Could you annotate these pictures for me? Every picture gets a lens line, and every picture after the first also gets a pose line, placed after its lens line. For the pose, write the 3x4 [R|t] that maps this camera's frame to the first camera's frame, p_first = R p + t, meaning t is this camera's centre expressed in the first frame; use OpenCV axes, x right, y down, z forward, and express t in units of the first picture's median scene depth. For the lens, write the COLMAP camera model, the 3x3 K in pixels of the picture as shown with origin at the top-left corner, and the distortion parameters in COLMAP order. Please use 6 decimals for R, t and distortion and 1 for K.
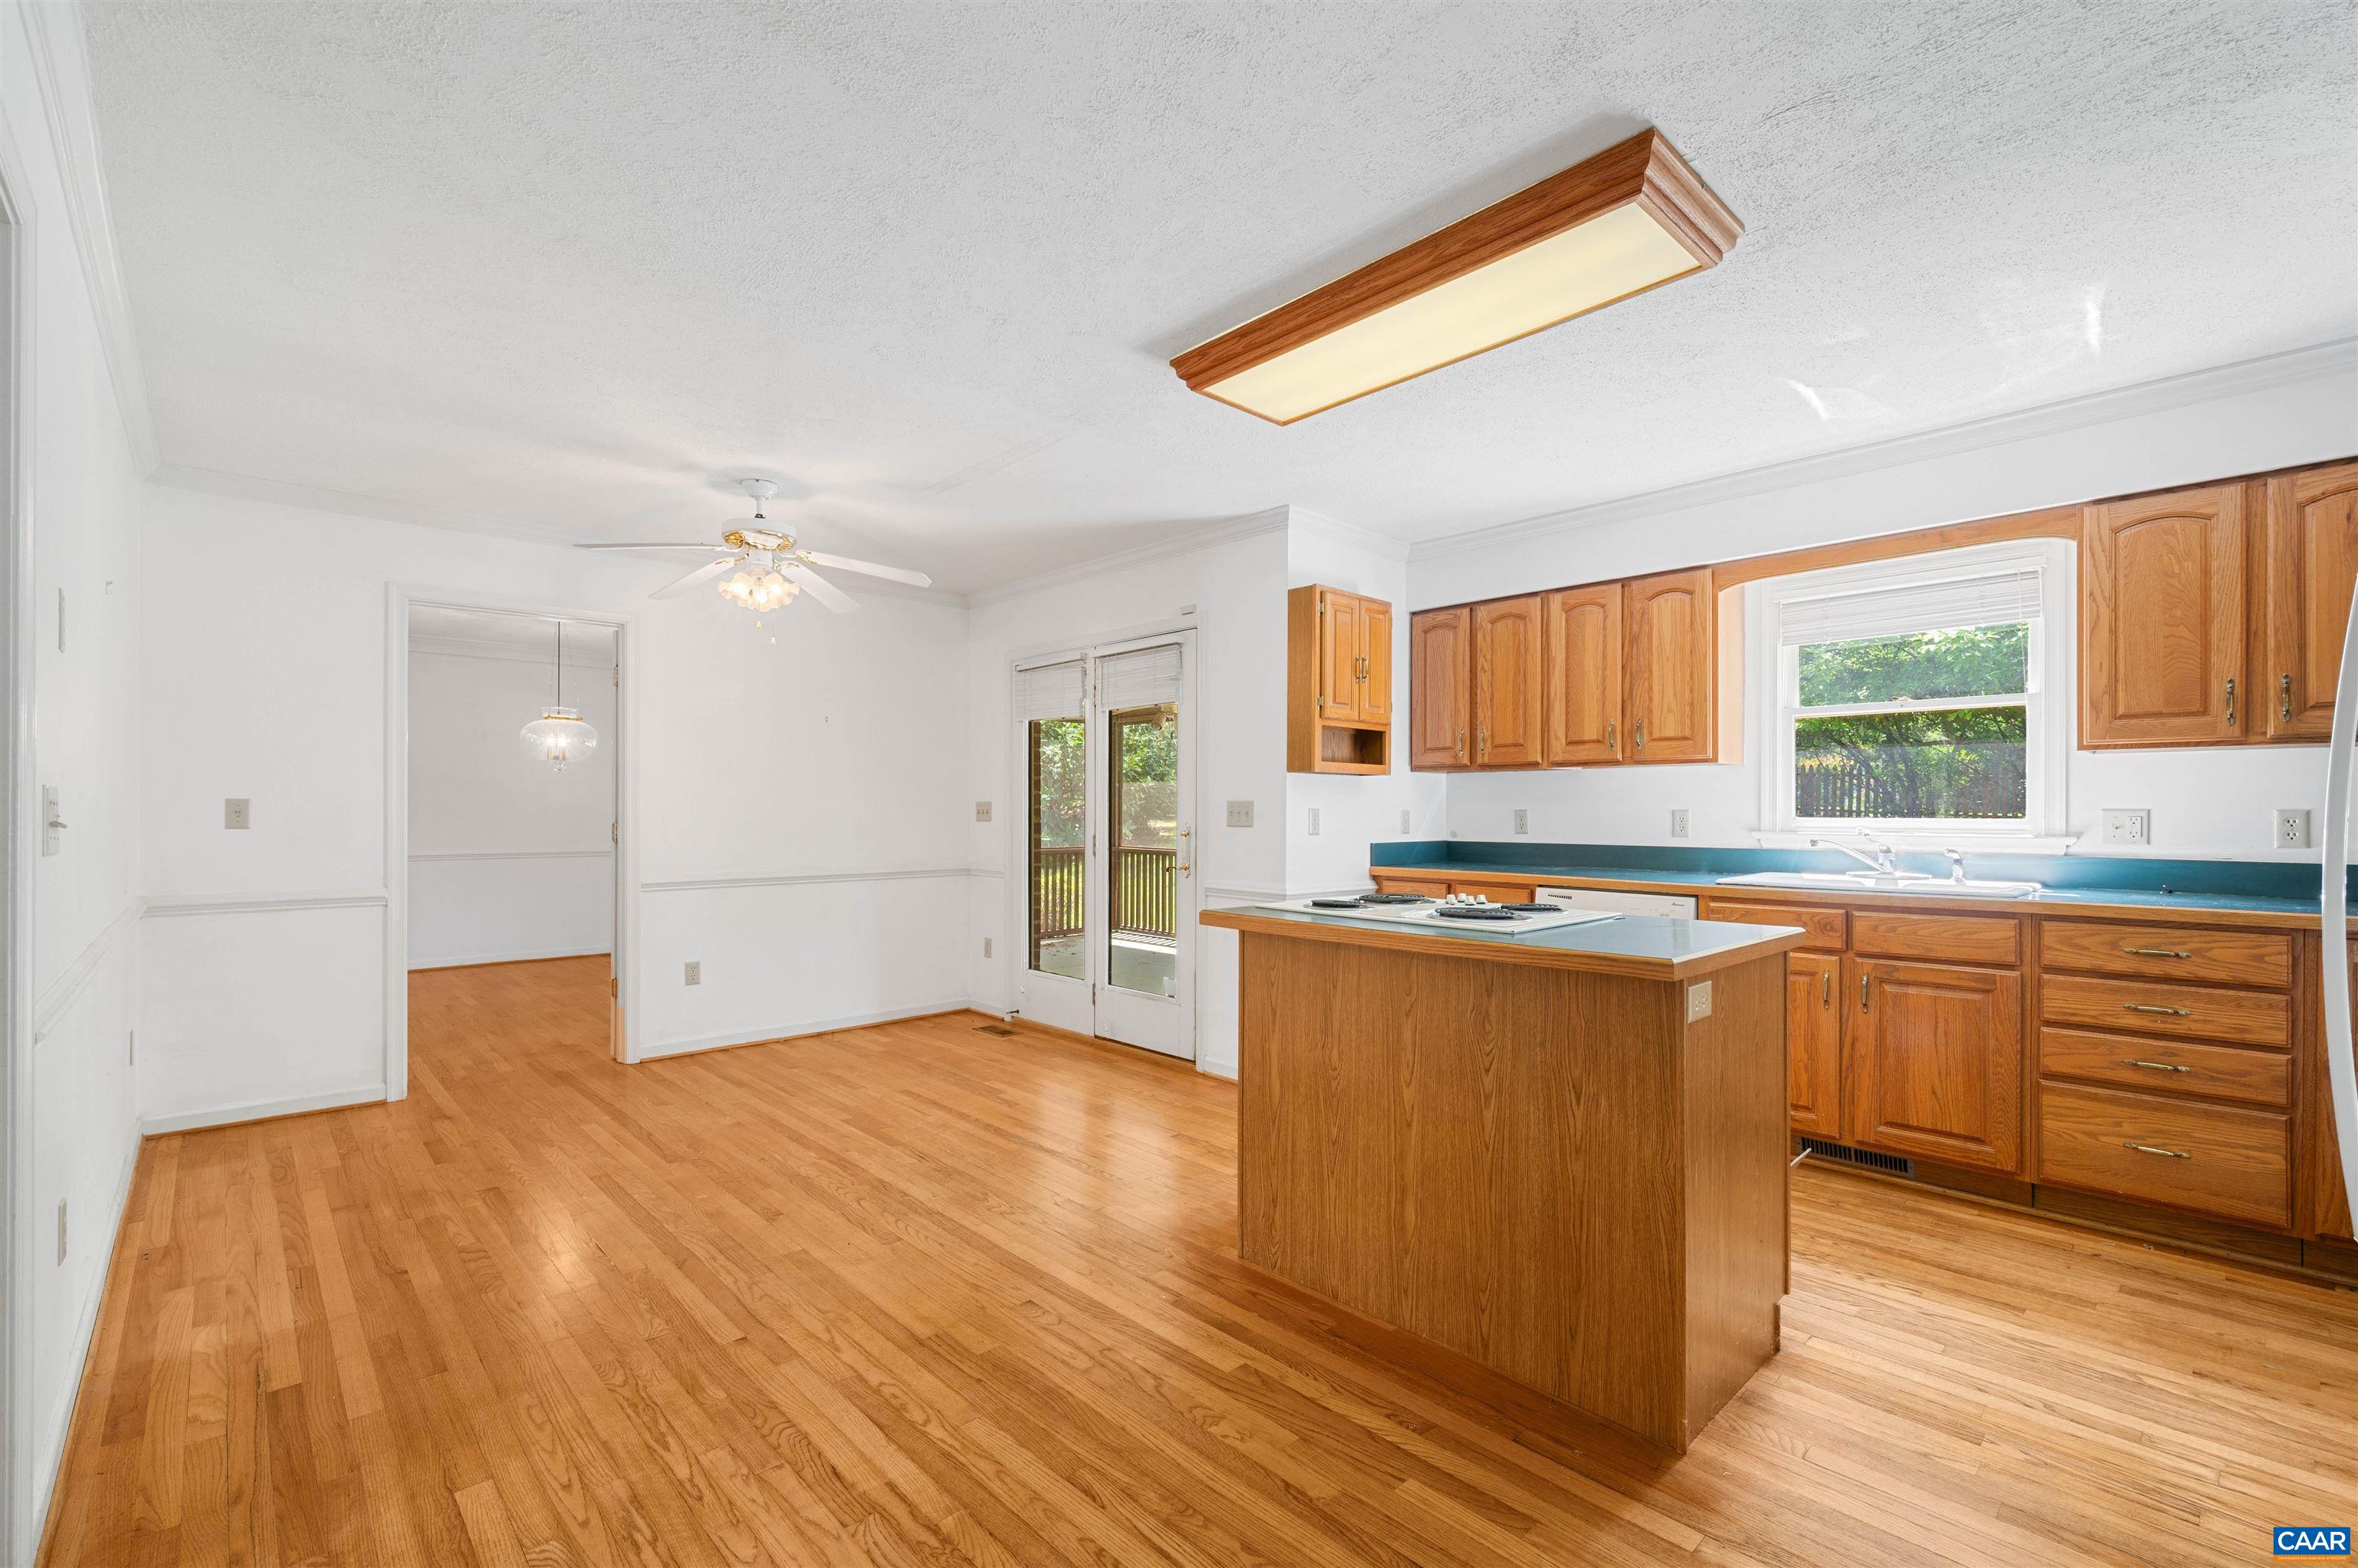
lens RADIAL K [[1032.2, 0, 1169.9], [0, 1032.2, 810.6], [0, 0, 1]] dist [0.000345, -0.001184]
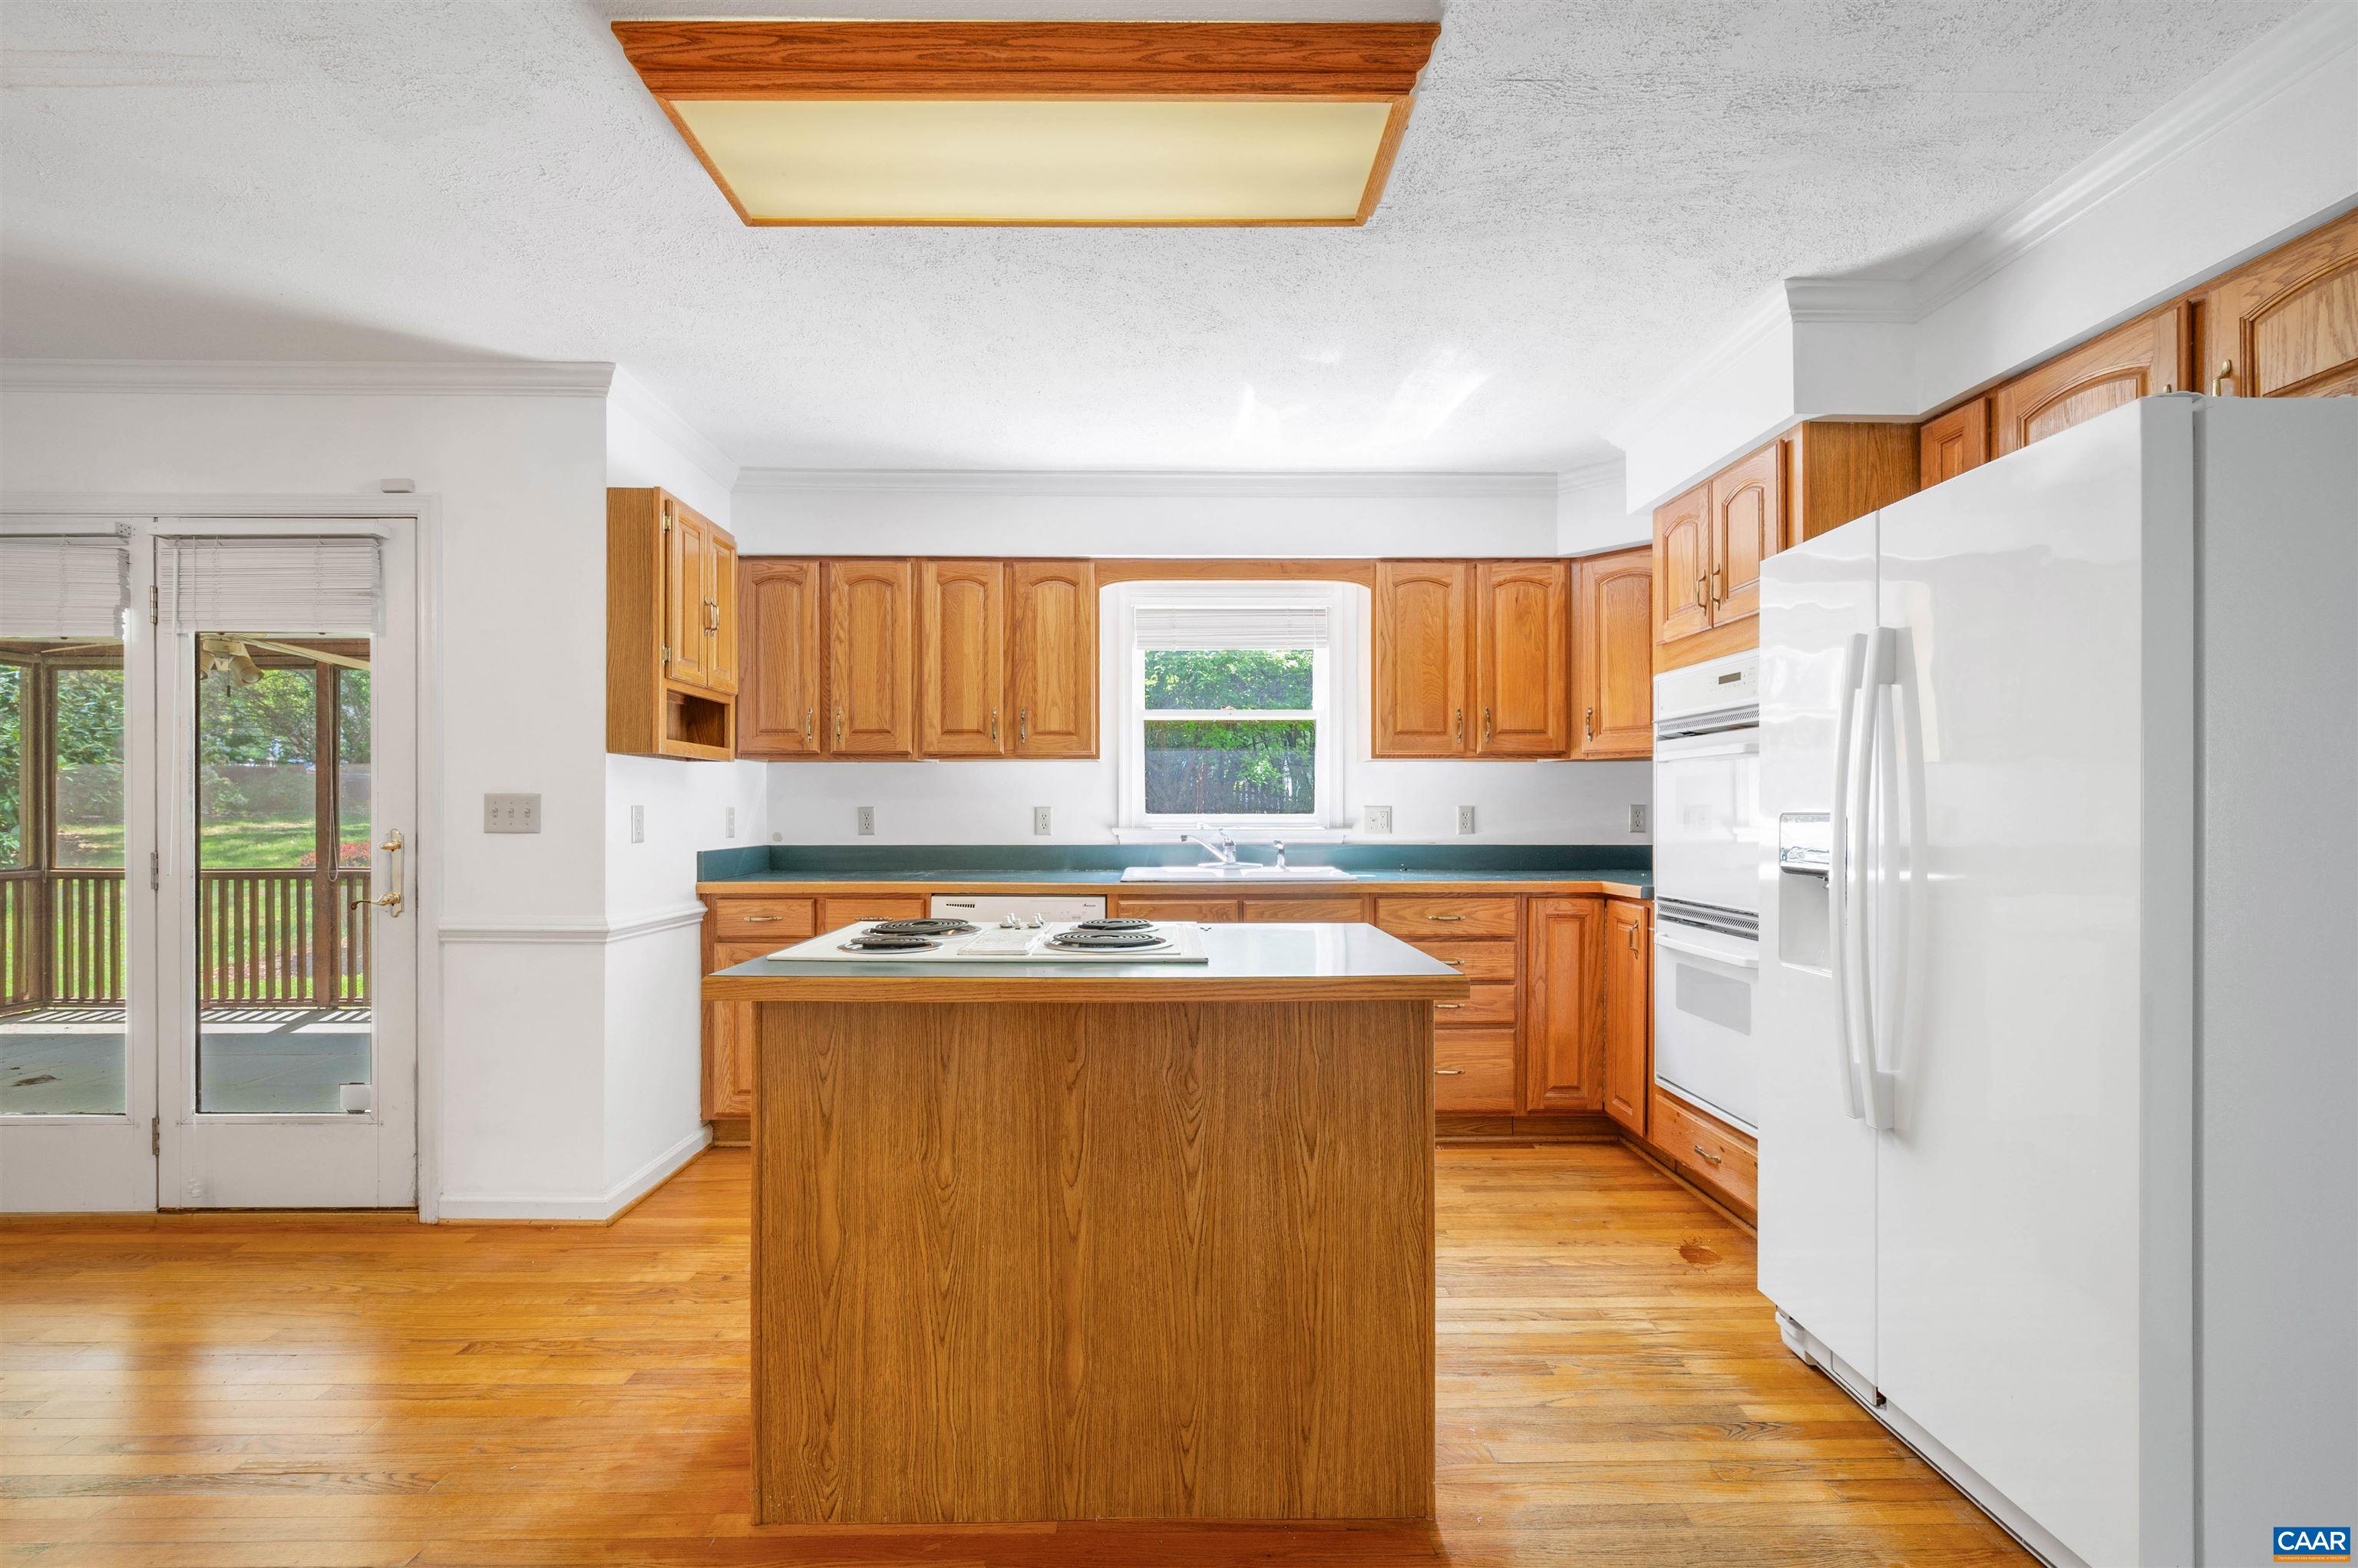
lens RADIAL K [[1032.2, 0, 1182.0], [0, 1032.2, 812.0], [0, 0, 1]] dist [0.000345, -0.001184]
pose [[0.666568, -0.004444, 0.745431, -0.163361], [0.001849, 0.999989, 0.004307, 0.000064], [-0.745442, -0.001493, 0.666569, 0.287850]]
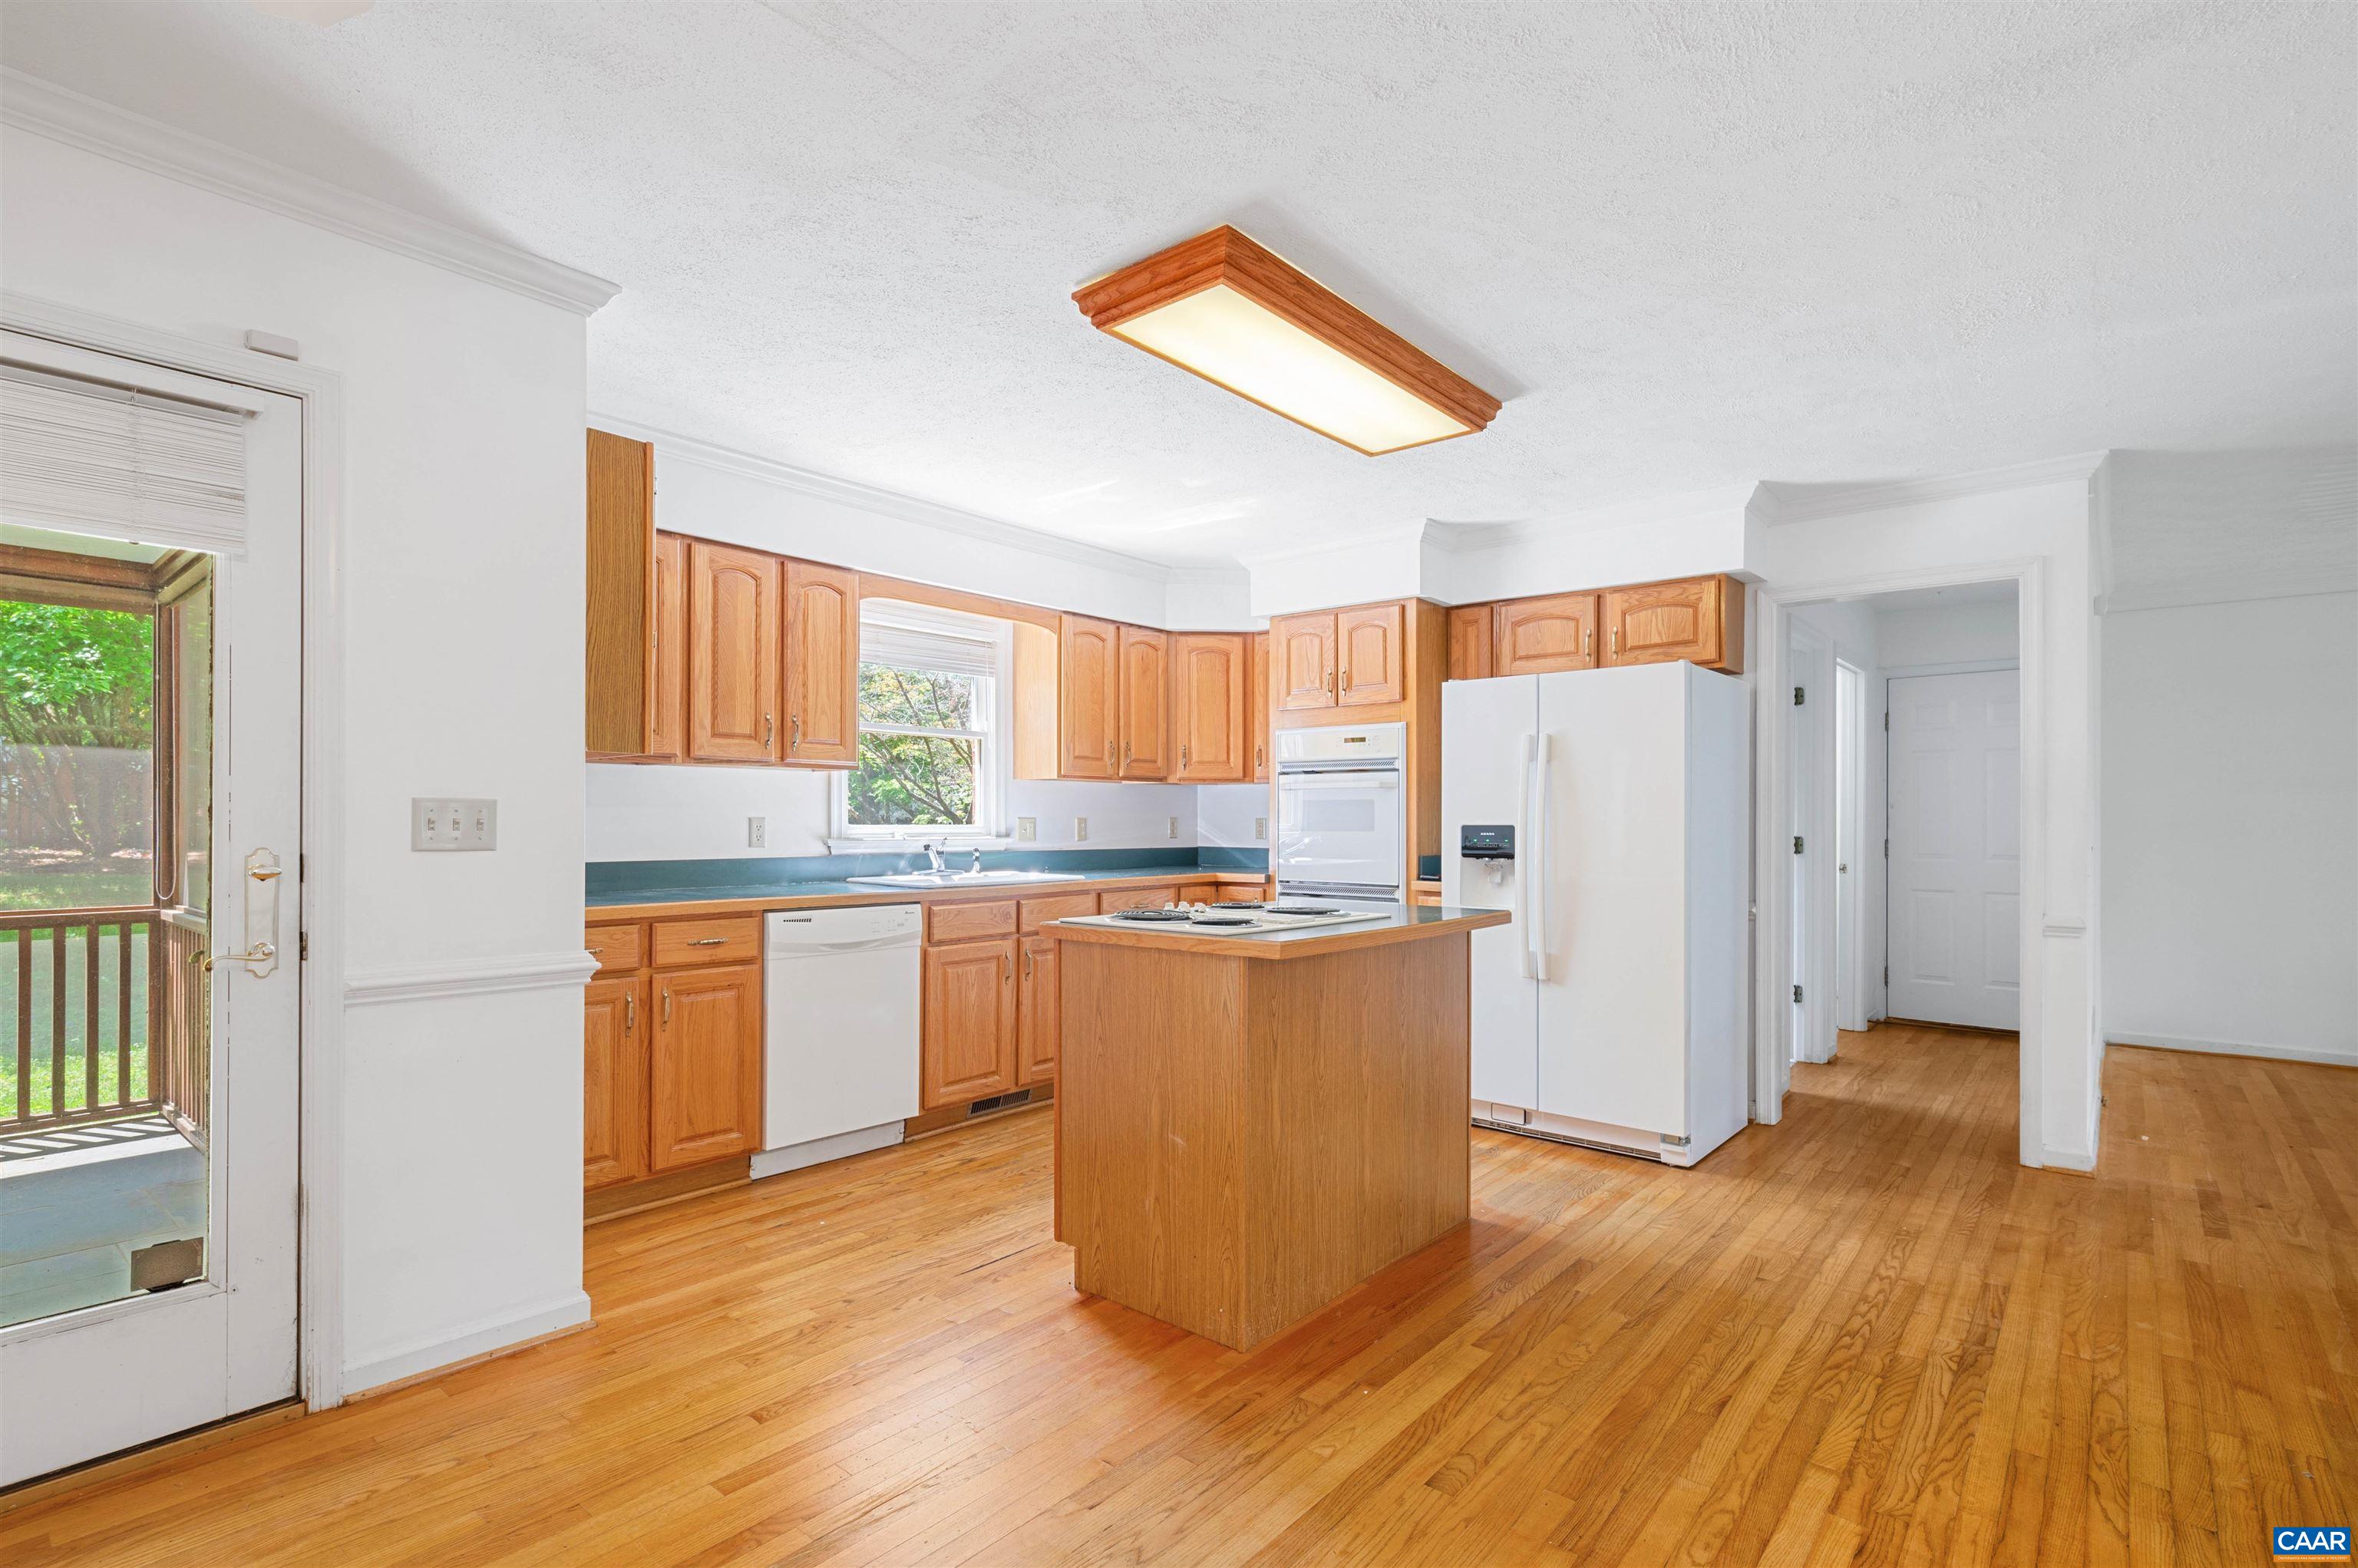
lens RADIAL K [[1118.9, 0, 1192.6], [0, 1118.9, 819.1], [0, 0, 1]] dist [-0.000719, 0.001272]
pose [[-0.129540, -0.001975, 0.991572, -0.607668], [-0.003698, 0.999992, 0.001509, -0.002316], [-0.991567, -0.003471, -0.129546, 0.849601]]
